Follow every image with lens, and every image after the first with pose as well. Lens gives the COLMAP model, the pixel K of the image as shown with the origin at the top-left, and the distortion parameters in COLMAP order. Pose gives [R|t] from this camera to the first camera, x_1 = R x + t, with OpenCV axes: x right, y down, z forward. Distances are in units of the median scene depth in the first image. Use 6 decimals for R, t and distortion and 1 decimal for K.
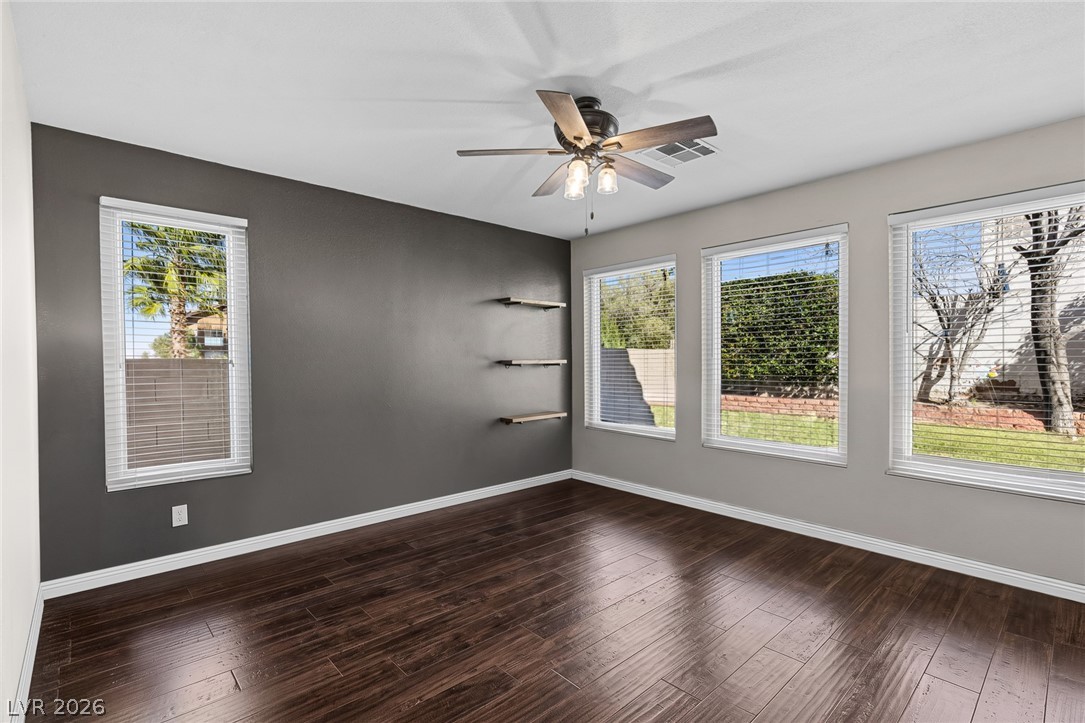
lens RADIAL K [[503.7, 0, 540.0], [0, 503.7, 363.6], [0, 0, 1]] dist [0.001759, 0.000080]
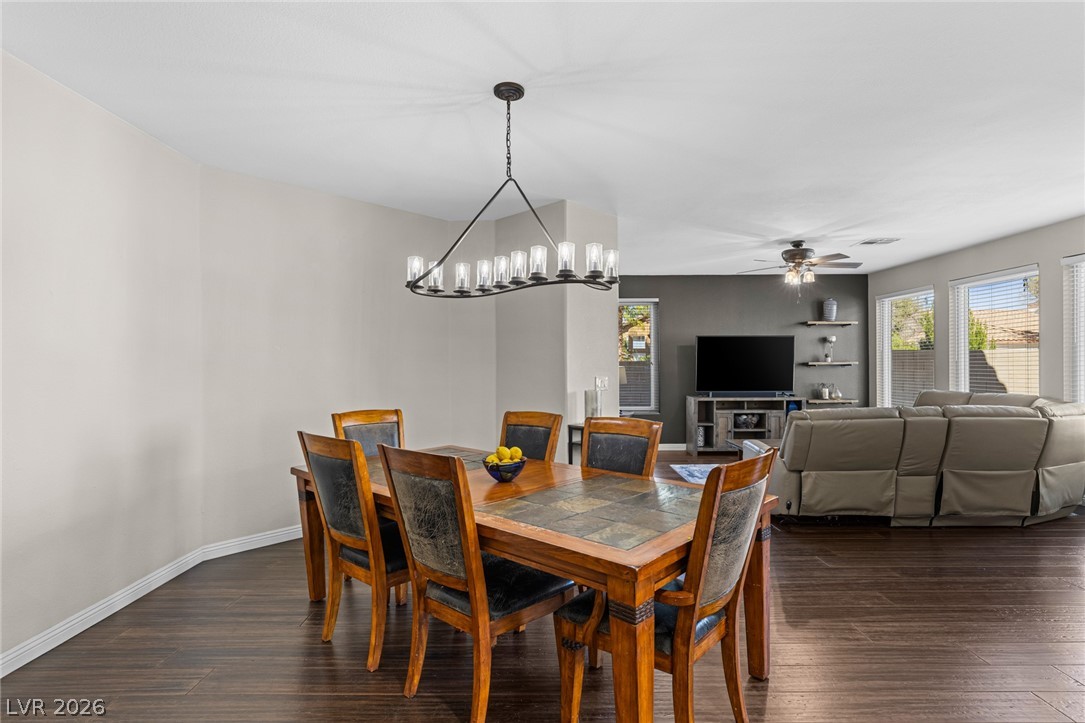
lens RADIAL K [[559.5, 0, 541.9], [0, 559.5, 362.2], [0, 0, 1]] dist [0.001850, 0.000197]
pose [[0.736679, -0.005933, -0.676217, 0.288762], [0.007869, 0.999969, -0.000200, -0.007934], [0.676197, -0.005174, 0.736702, -0.471601]]
